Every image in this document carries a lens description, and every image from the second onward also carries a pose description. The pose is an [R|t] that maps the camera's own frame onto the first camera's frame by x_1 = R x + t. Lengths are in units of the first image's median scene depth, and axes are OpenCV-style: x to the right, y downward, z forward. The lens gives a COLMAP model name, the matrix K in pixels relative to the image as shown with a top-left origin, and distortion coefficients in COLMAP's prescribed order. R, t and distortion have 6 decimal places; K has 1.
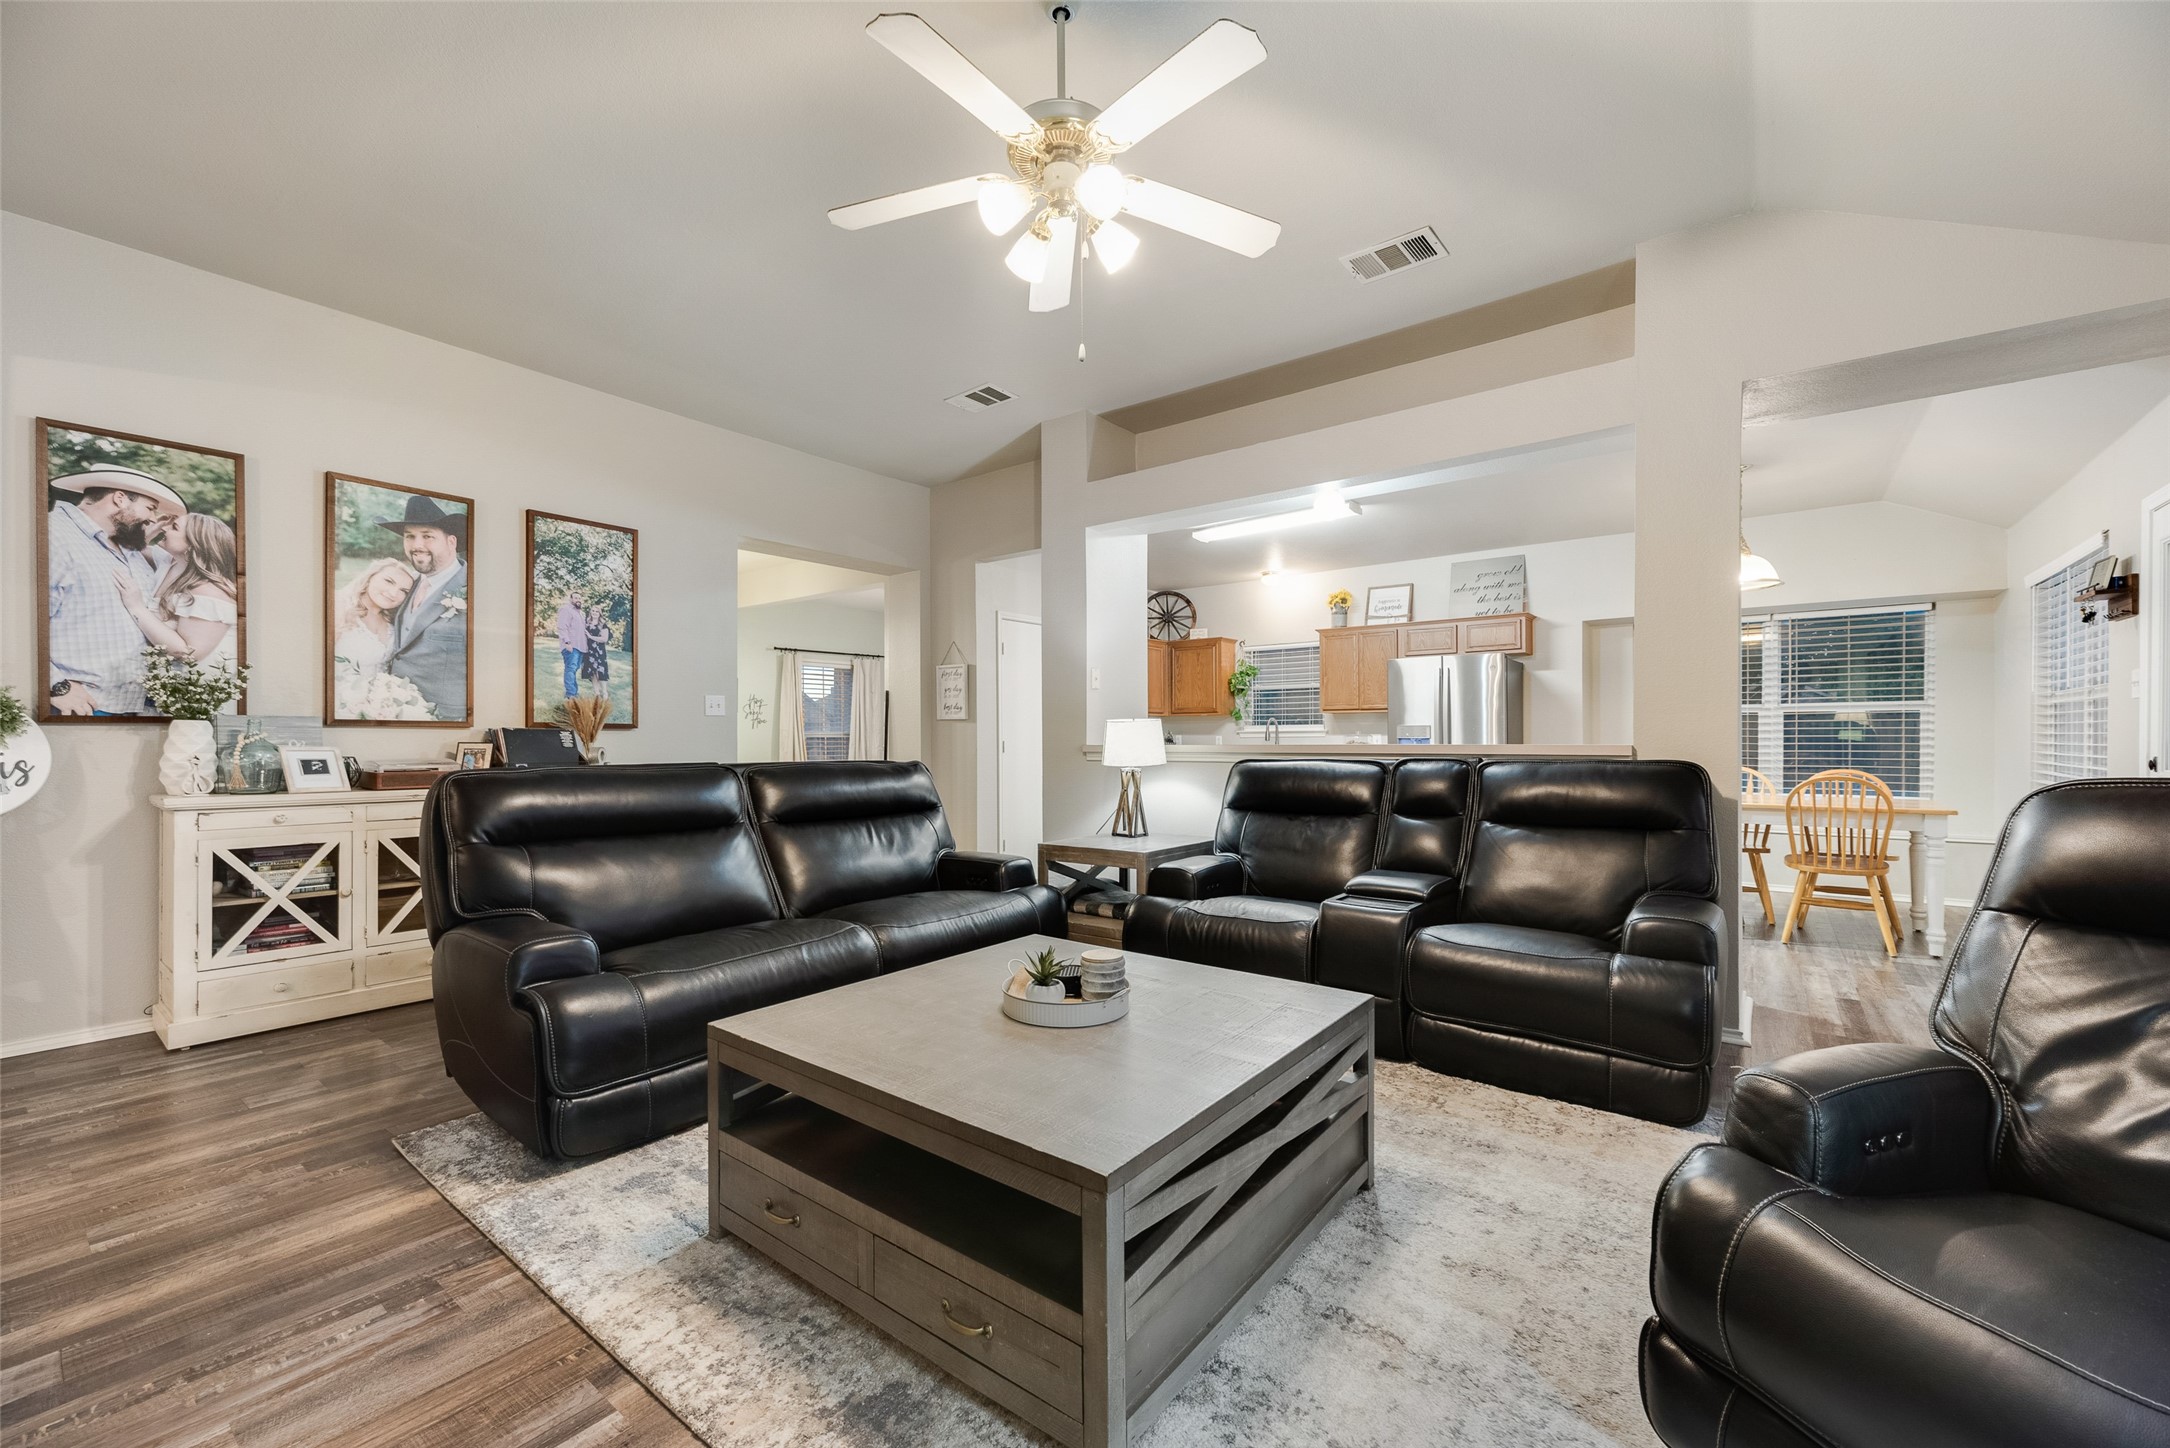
lens RADIAL K [[866.7, 0, 1091.9], [0, 866.7, 738.5], [0, 0, 1]] dist [0.002349, -0.000070]
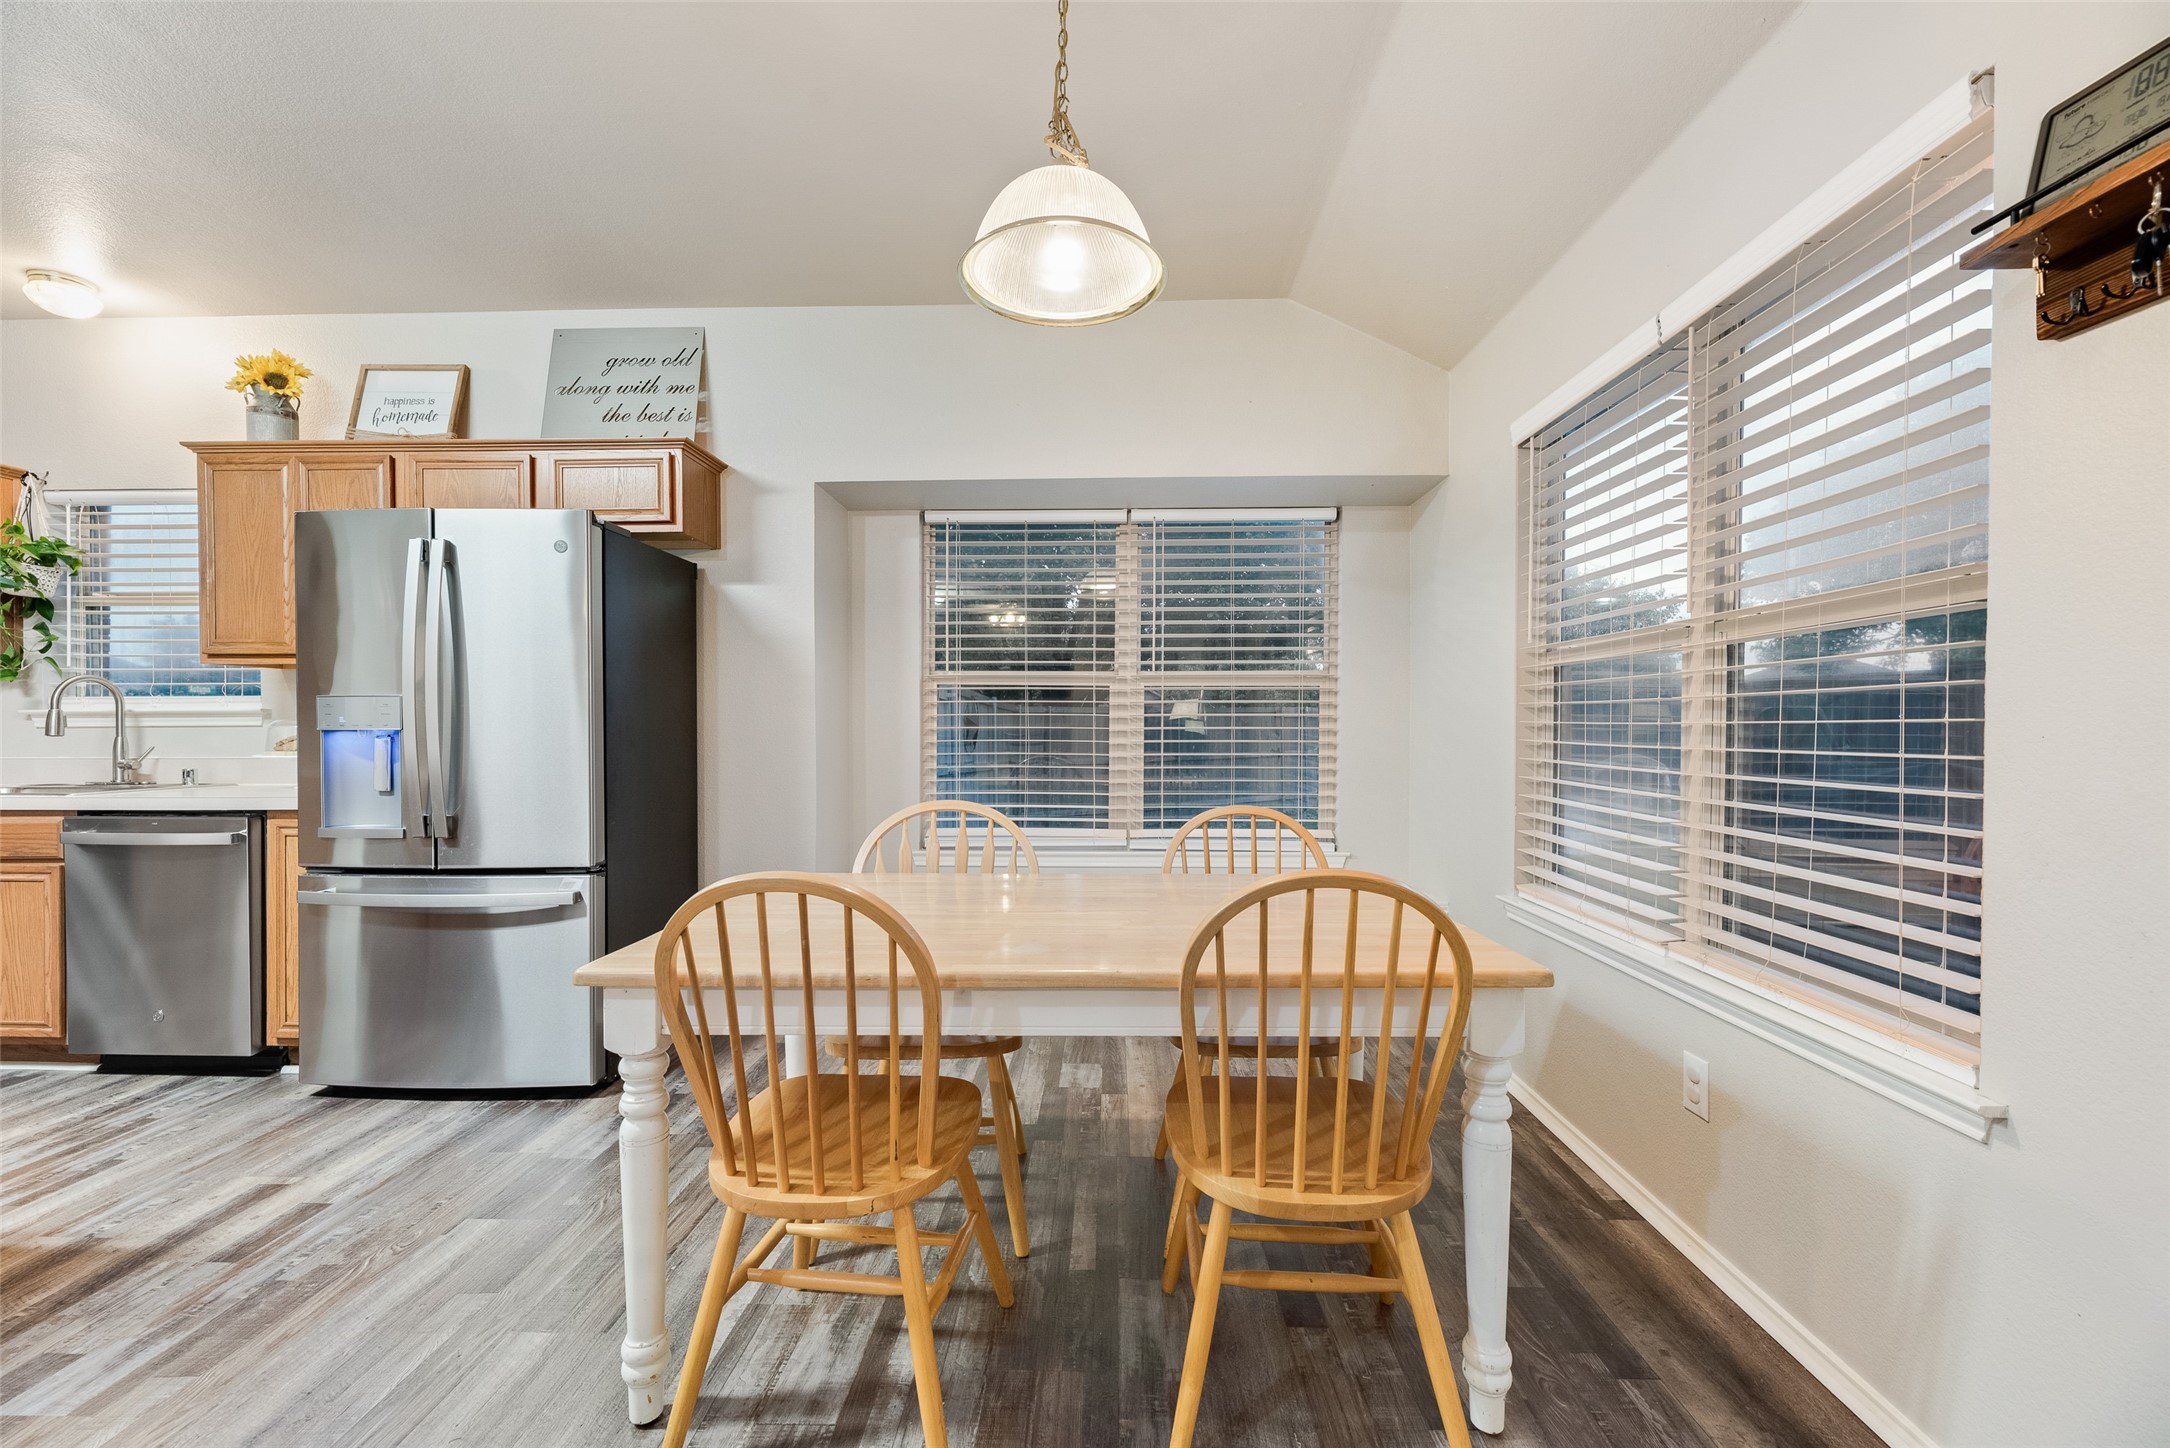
lens RADIAL K [[866.7, 0, 1084.1], [0, 866.7, 728.5], [0, 0, 1]] dist [0.002349, -0.000070]
pose [[0.811007, 0.005666, 0.585008, 0.641324], [-0.003145, 0.999981, -0.005325, 0.001056], [-0.585027, 0.002478, 0.811010, 0.832474]]
